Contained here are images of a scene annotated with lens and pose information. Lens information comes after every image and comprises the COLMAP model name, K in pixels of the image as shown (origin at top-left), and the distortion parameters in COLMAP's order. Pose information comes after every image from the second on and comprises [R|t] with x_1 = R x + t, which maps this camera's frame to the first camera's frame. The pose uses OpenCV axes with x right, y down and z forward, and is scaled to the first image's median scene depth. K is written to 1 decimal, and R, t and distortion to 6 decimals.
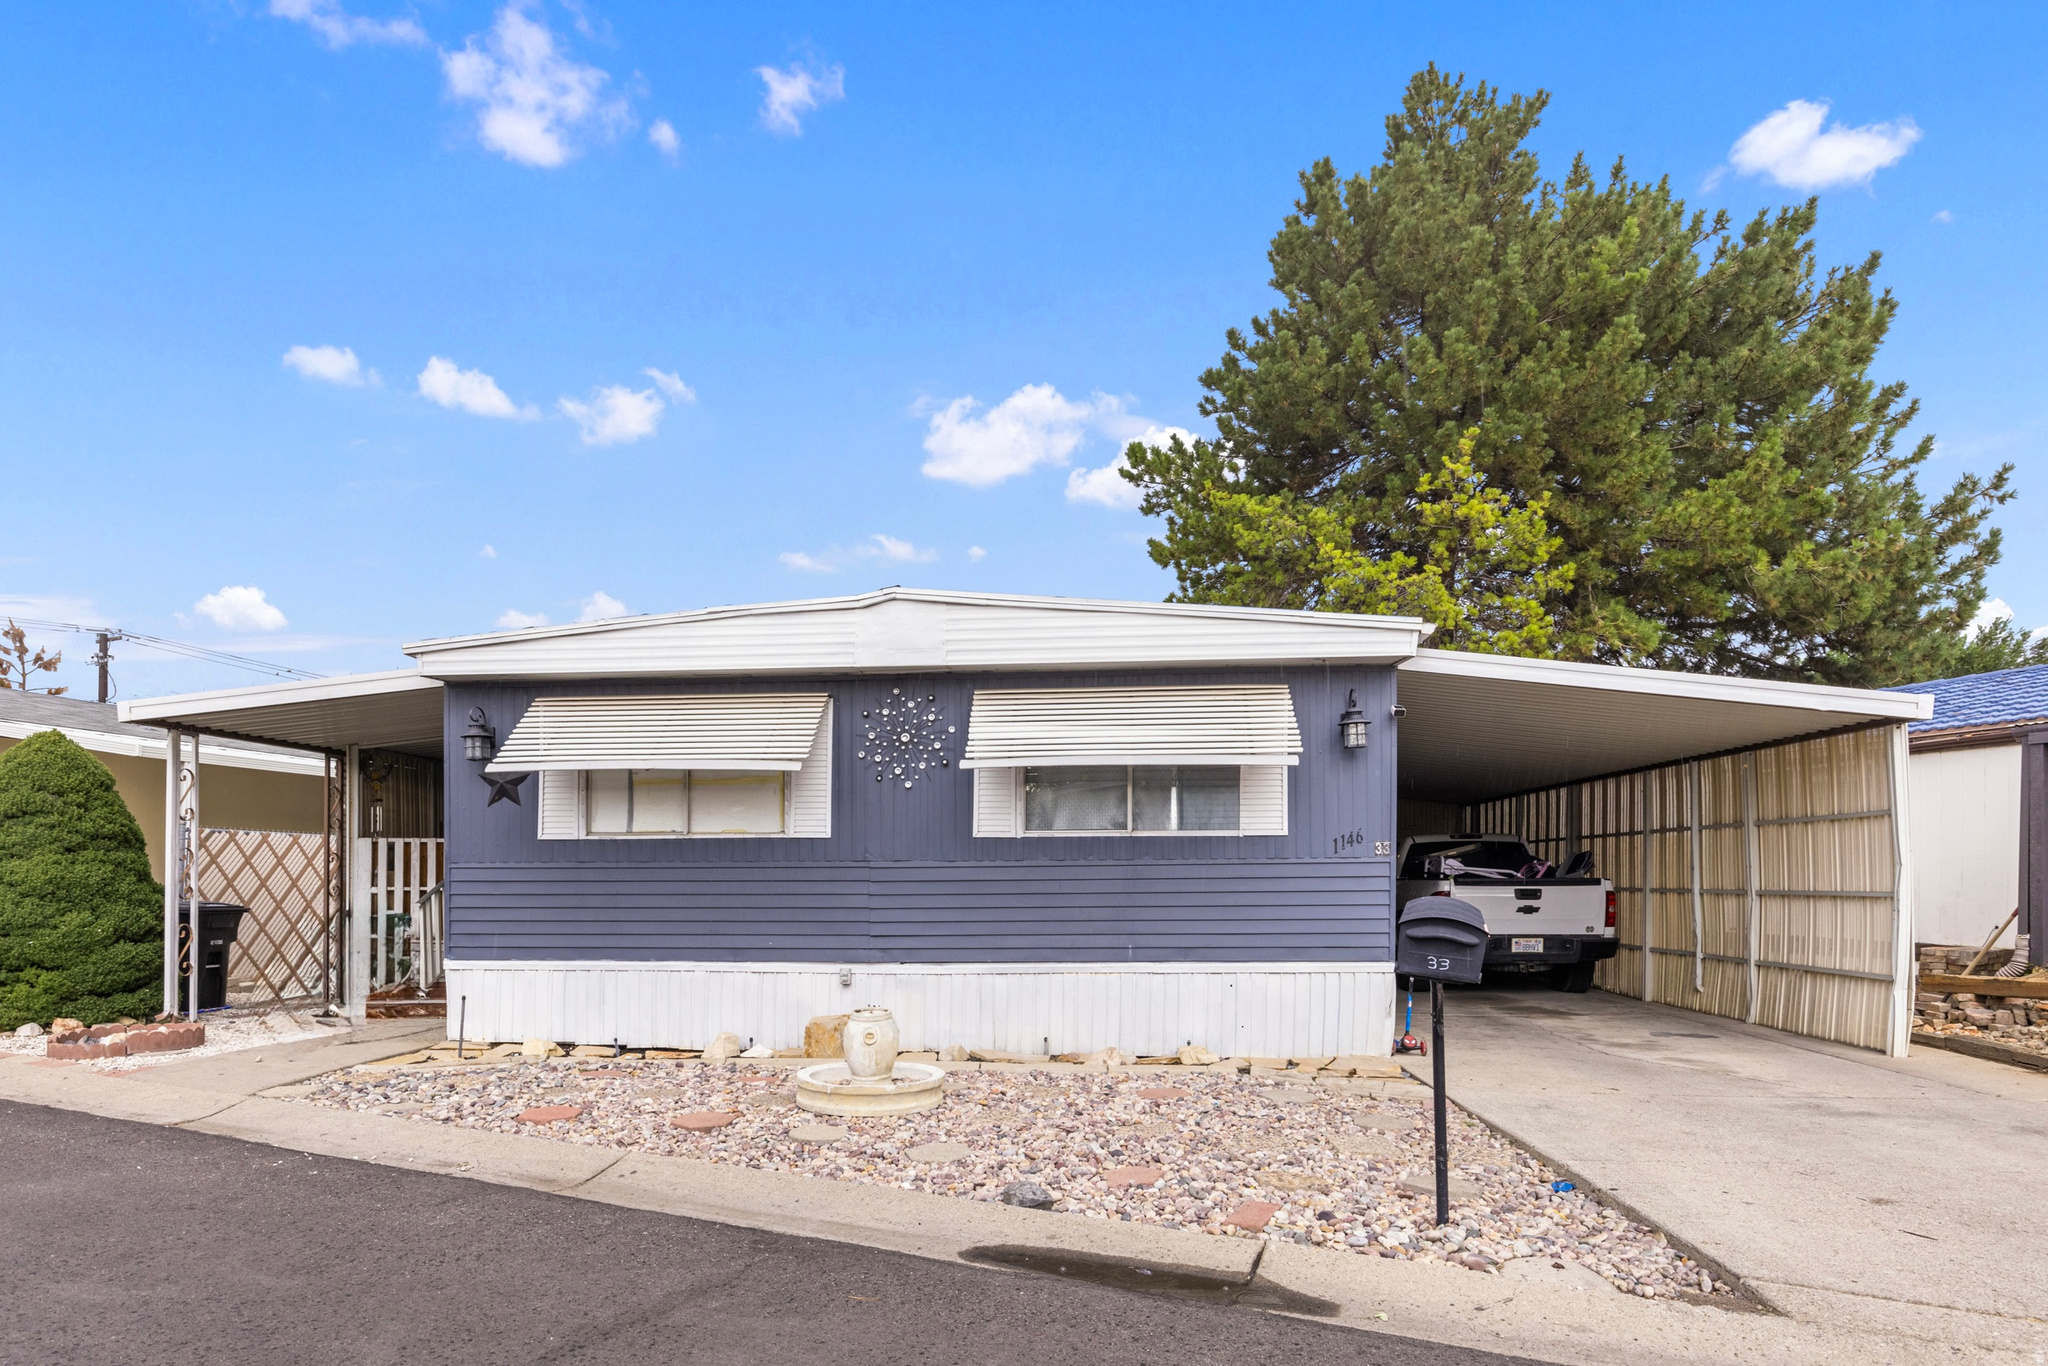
lens RADIAL K [[1084.1, 0, 1024.0], [0, 1084.1, 683.0], [0, 0, 1]] dist [0.000475, 0.000334]
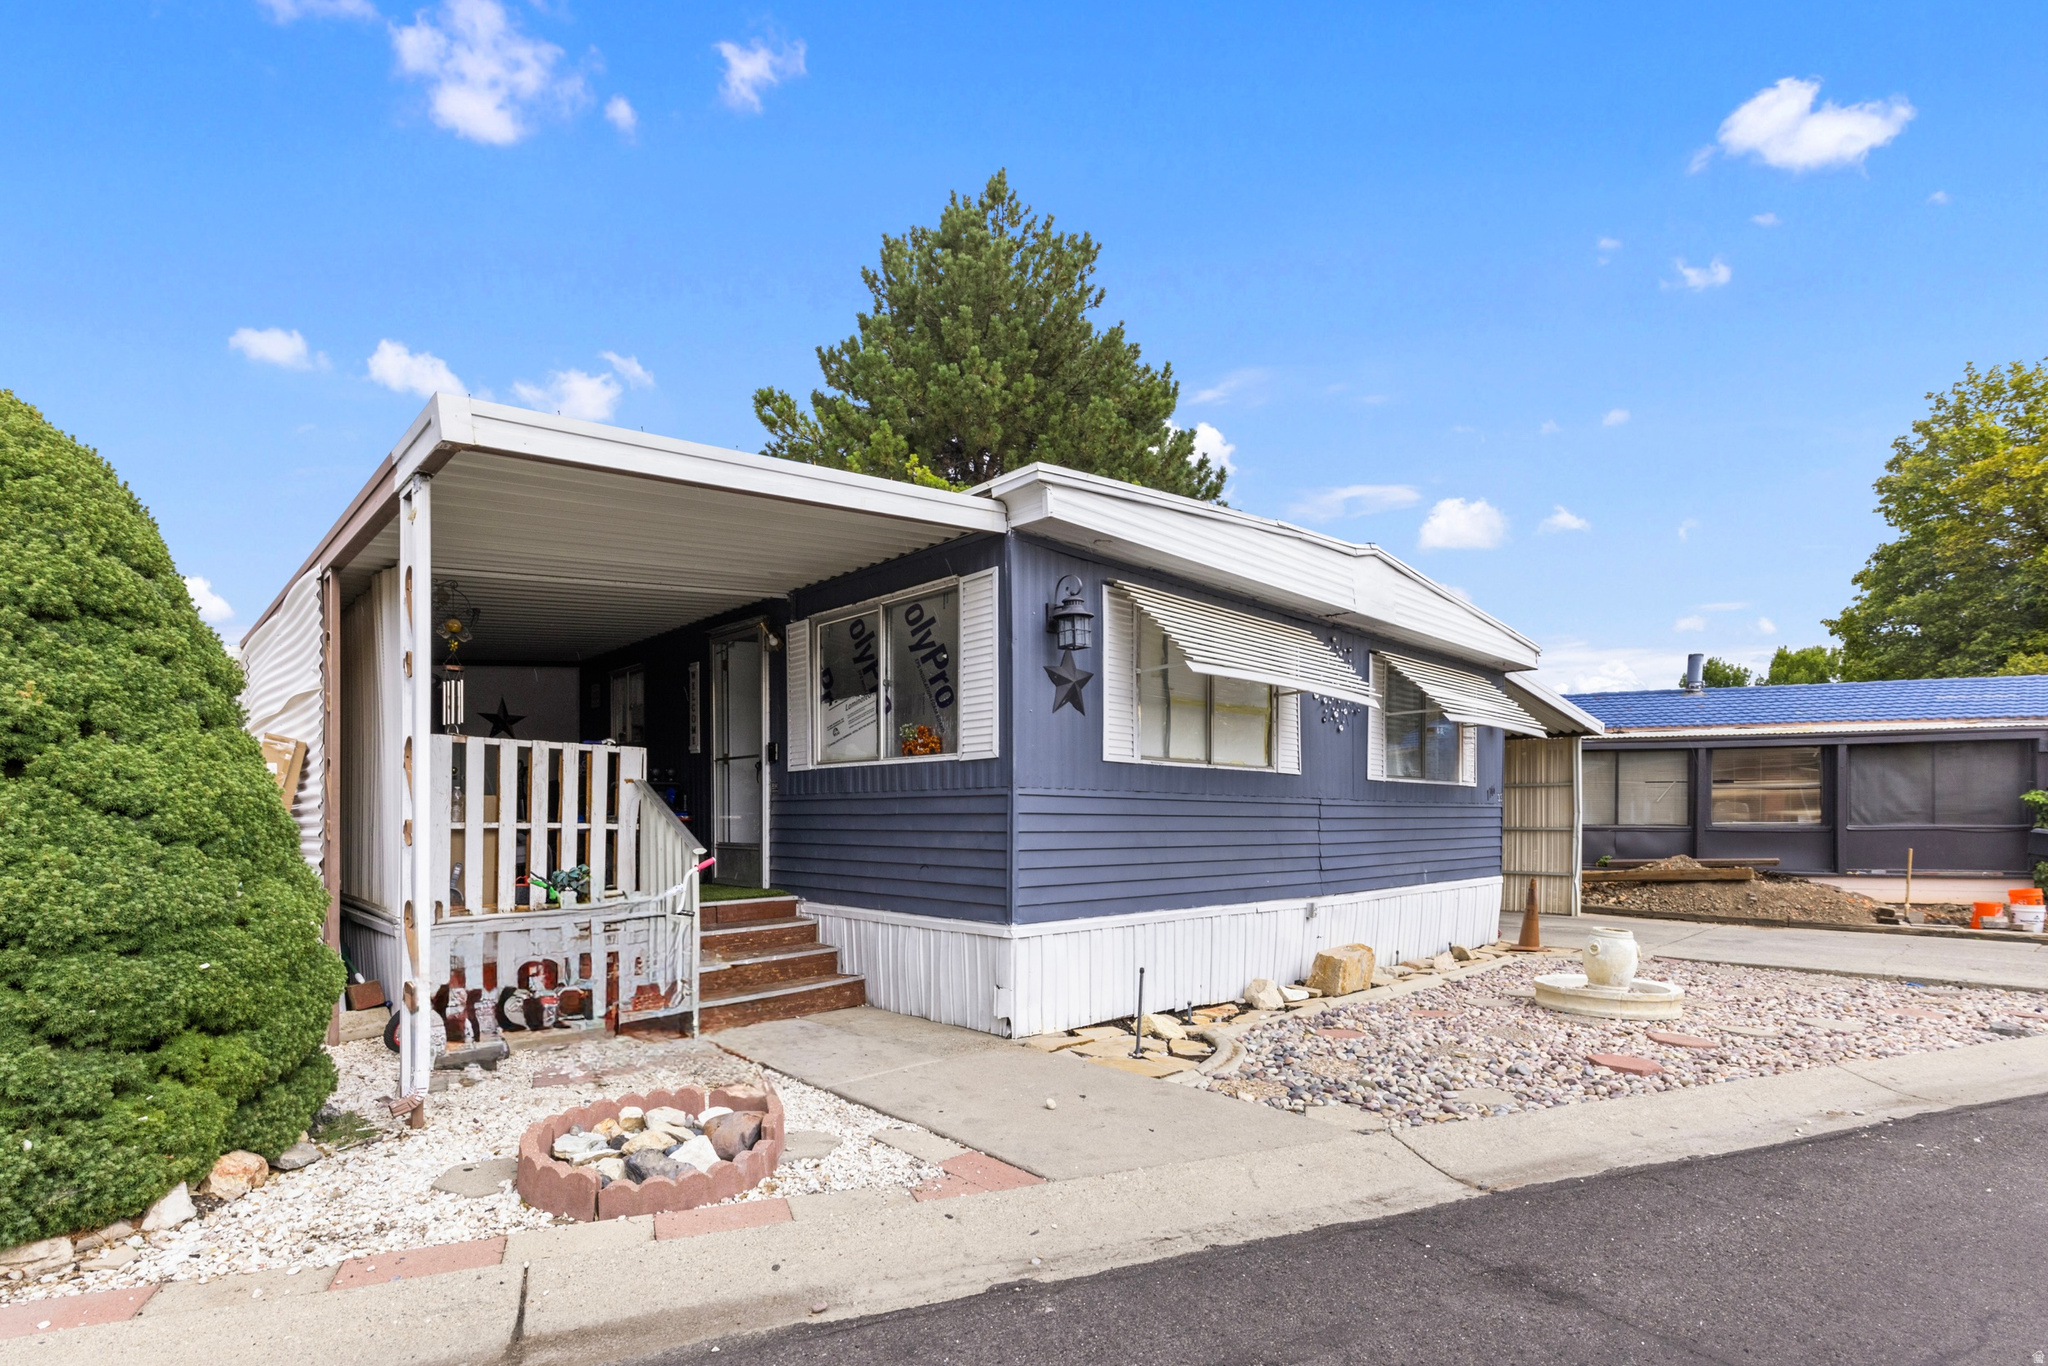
lens RADIAL K [[947.6, 0, 1017.1], [0, 947.6, 695.7], [0, 0, 1]] dist [0.001325, 0.000685]
pose [[0.668538, 0.102765, 0.736543, -0.995027], [-0.135794, 0.990624, -0.014959, 0.116854], [-0.731175, -0.090017, 0.676225, 0.595664]]
